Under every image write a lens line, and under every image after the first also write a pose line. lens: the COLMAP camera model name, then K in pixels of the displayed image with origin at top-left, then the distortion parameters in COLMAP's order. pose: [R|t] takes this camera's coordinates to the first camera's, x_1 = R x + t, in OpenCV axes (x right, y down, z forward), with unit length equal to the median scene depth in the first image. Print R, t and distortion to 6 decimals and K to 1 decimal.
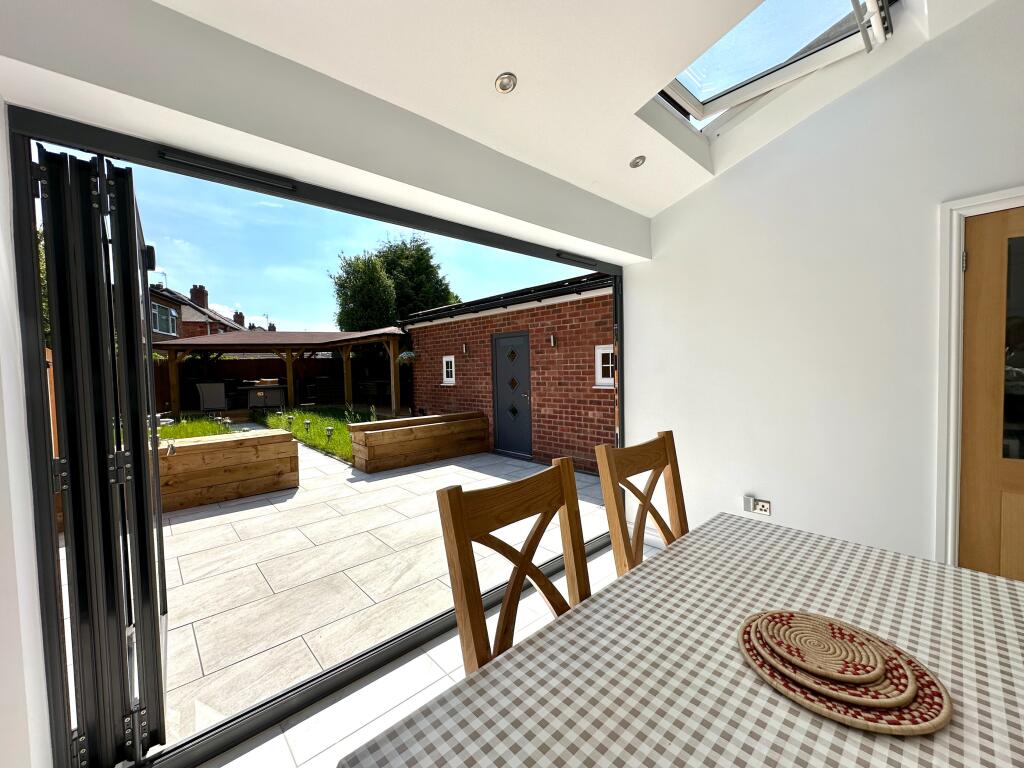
lens RADIAL K [[411.2, 0, 512.4], [0, 411.2, 383.3], [0, 0, 1]] dist [-0.002261, -0.000322]
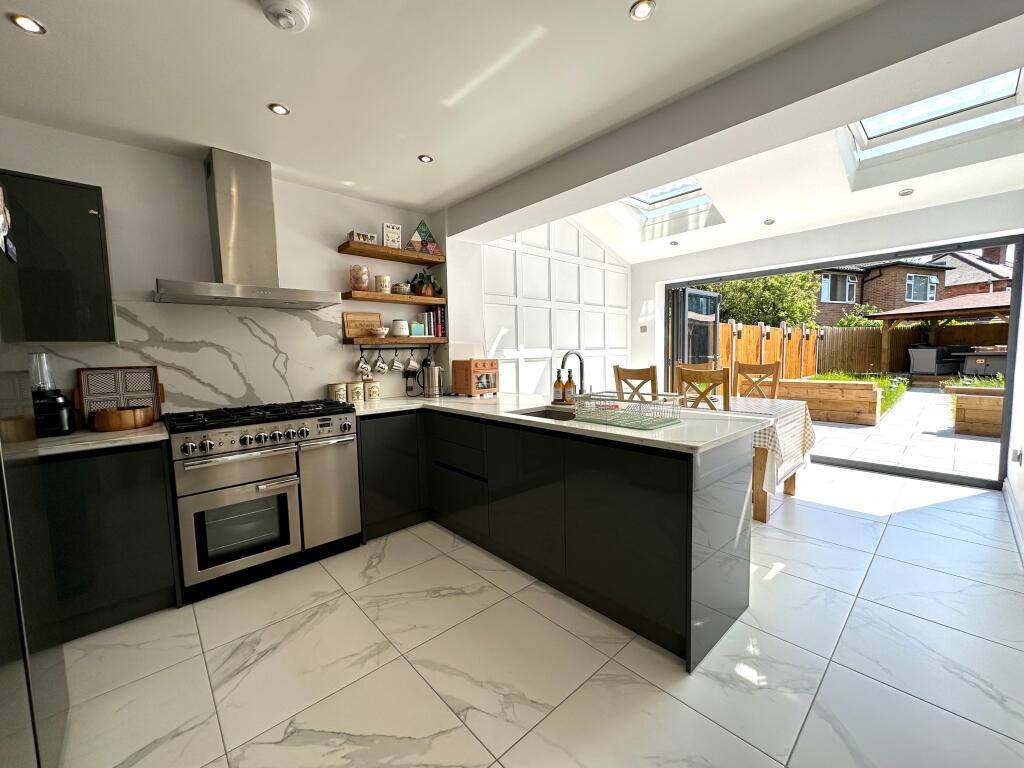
lens RADIAL K [[411.2, 0, 512.8], [0, 411.2, 384.4], [0, 0, 1]] dist [-0.002261, -0.000322]
pose [[0.007363, 0.103705, -0.994581, 0.673258], [-0.020235, 0.994420, 0.103538, 0.006329], [0.999768, 0.019363, 0.009421, -0.153605]]
